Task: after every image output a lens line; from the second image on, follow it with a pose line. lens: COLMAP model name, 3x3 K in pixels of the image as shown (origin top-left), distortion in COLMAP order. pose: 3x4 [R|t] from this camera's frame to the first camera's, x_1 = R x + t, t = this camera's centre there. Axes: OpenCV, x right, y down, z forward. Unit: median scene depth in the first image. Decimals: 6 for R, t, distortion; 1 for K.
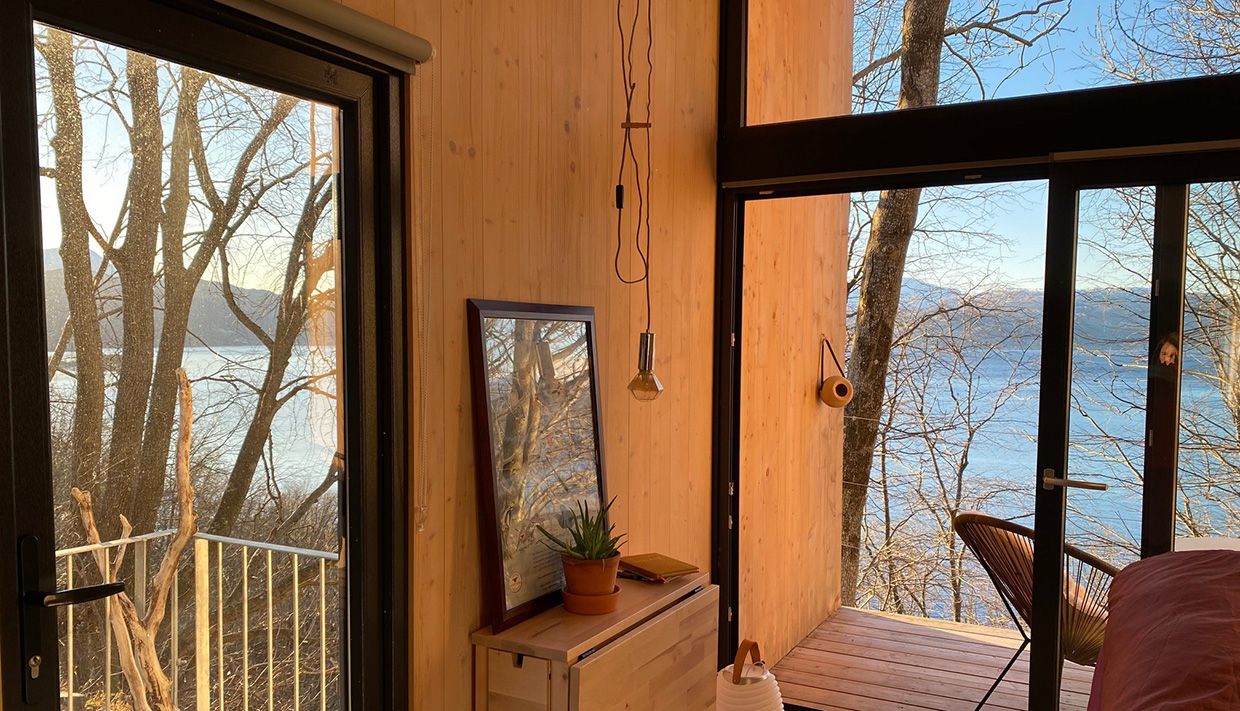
lens RADIAL K [[958.9, 0, 620.0], [0, 958.9, 355.5], [0, 0, 1]] dist [0.001946, -0.000246]
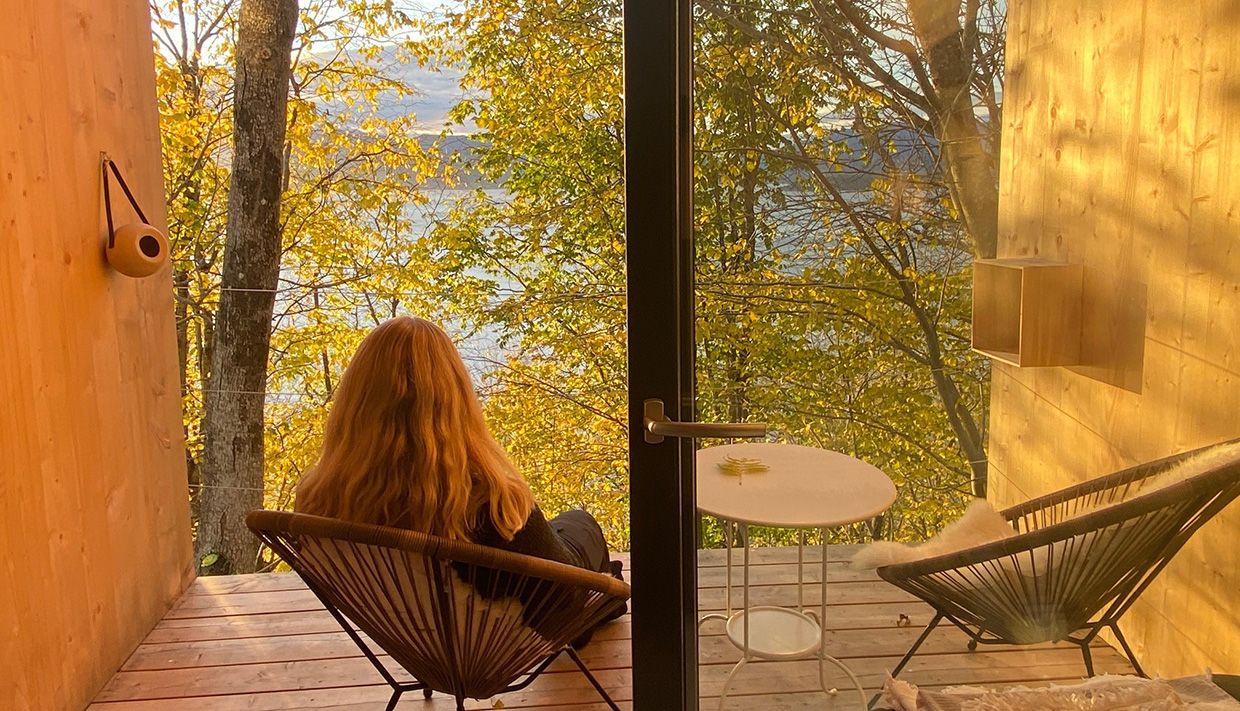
lens RADIAL K [[958.9, 0, 620.0], [0, 958.9, 355.5], [0, 0, 1]] dist [0.001946, -0.000246]
pose [[0.836608, -0.126421, 0.533014, 0.076367], [0.037894, 0.984031, 0.173916, 0.005038], [-0.546489, -0.125302, 0.828039, 0.170652]]
